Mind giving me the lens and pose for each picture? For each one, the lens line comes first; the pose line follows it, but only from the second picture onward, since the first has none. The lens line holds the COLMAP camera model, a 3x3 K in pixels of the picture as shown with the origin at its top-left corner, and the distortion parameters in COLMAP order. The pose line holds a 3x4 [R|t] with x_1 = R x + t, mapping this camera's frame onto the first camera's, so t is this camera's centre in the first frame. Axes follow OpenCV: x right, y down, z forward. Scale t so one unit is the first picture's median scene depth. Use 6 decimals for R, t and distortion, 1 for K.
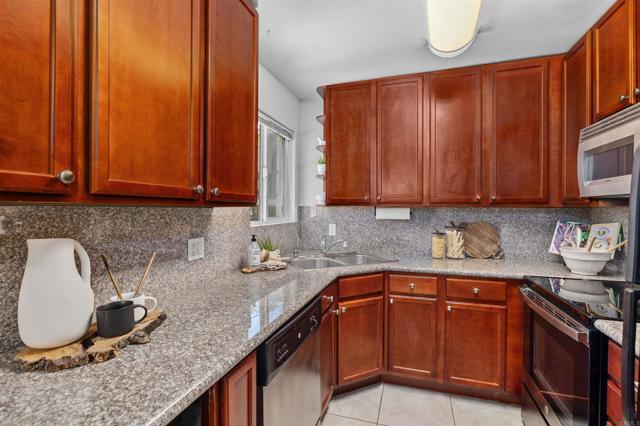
lens RADIAL K [[310.9, 0, 318.4], [0, 310.9, 209.5], [0, 0, 1]] dist [-0.001887, -0.000226]
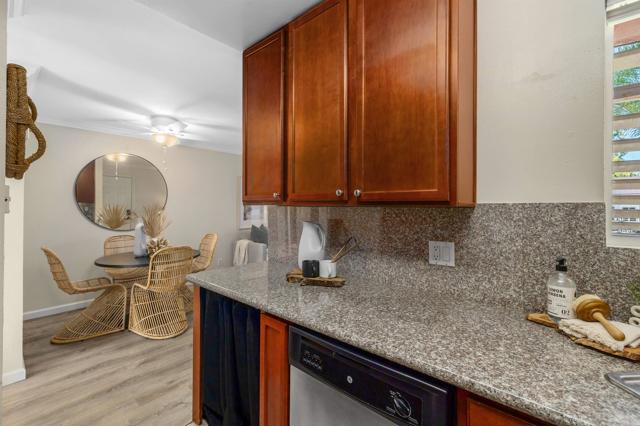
lens RADIAL K [[283.8, 0, 321.8], [0, 283.8, 204.0], [0, 0, 1]] dist [0.008782, -0.000237]
pose [[-0.409467, -0.009114, -0.912280, 0.370645], [-0.001572, 0.999956, -0.009285, -0.005902], [0.912324, -0.002368, -0.409463, 0.759197]]
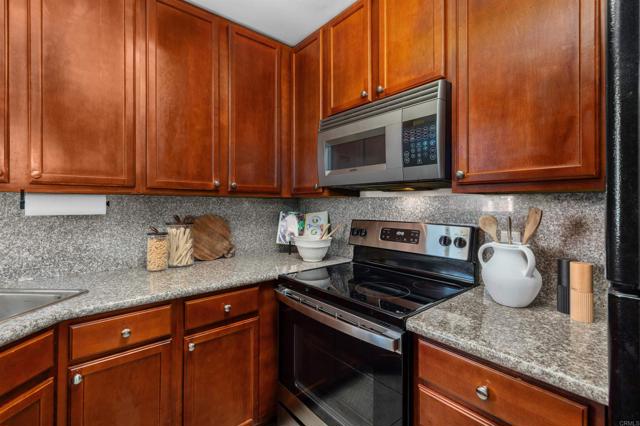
lens RADIAL K [[283.8, 0, 321.8], [0, 283.8, 204.0], [0, 0, 1]] dist [0.008782, -0.000237]
pose [[0.513794, 0.001317, 0.857912, 0.043105], [0.001270, 0.999997, -0.002296, 0.016204], [-0.857912, 0.002270, 0.513791, 0.428769]]
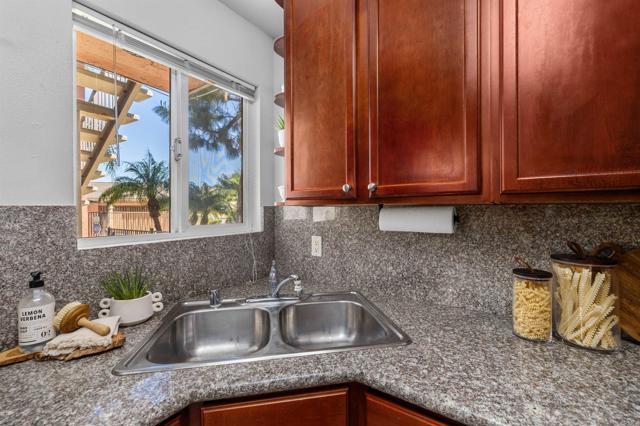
lens RADIAL K [[275.9, 0, 322.4], [0, 275.9, 208.0], [0, 0, 1]] dist [0.001922, -0.000566]
pose [[0.955409, -0.009429, -0.295134, 0.274928], [0.008771, 0.999955, -0.003555, -0.005076], [0.295154, 0.000807, 0.955449, 0.682108]]
